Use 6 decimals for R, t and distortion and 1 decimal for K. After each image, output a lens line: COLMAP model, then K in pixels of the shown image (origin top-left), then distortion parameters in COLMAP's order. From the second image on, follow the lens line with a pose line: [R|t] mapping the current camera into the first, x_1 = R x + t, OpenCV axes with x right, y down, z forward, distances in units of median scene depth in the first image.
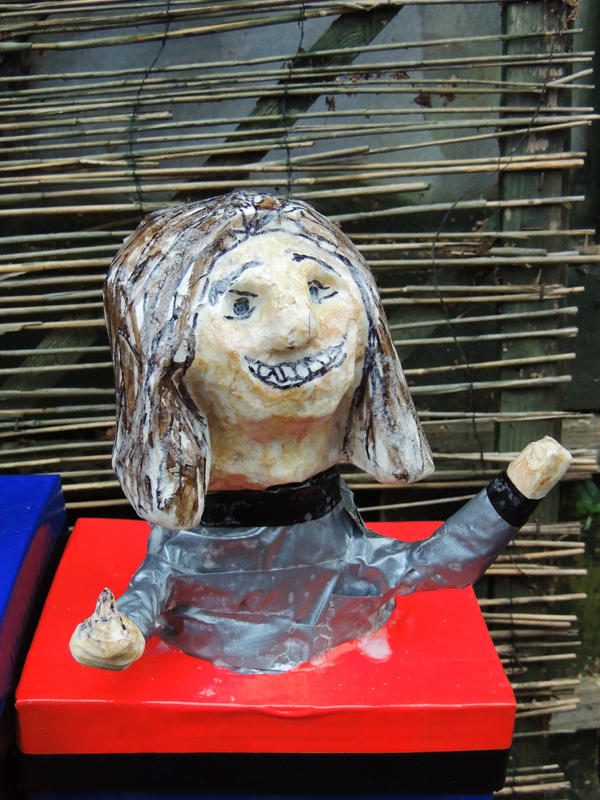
lens RADIAL K [[995.0, 0, 300.9], [0, 995.0, 395.1], [0, 0, 1]] dist [-0.087106, 0.000000]
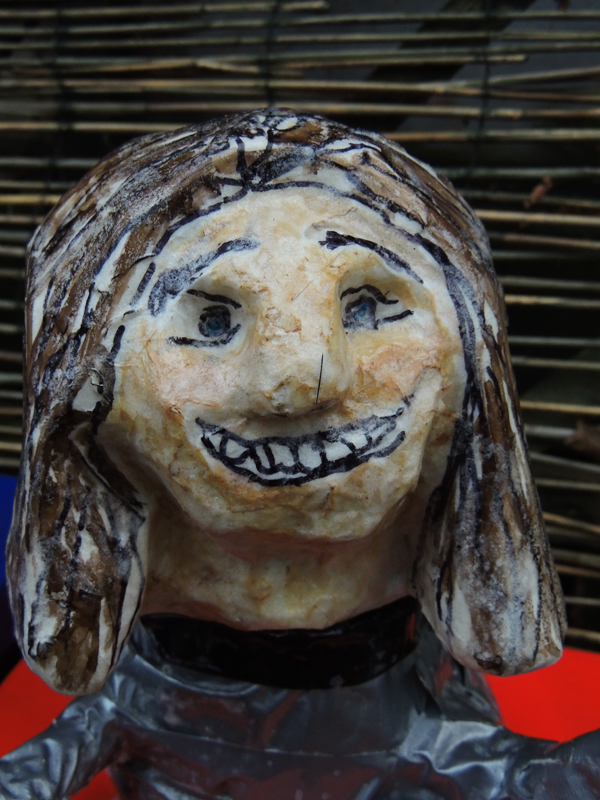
lens RADIAL K [[995.0, 0, 299.1], [0, 995.0, 401.2], [0, 0, 1]] dist [-0.087106, 0.000000]
pose [[0.948258, 0.147128, -0.281353, 0.135361], [-0.128051, 0.988107, 0.085135, -0.094036], [0.290532, -0.044702, 0.955820, 0.476230]]
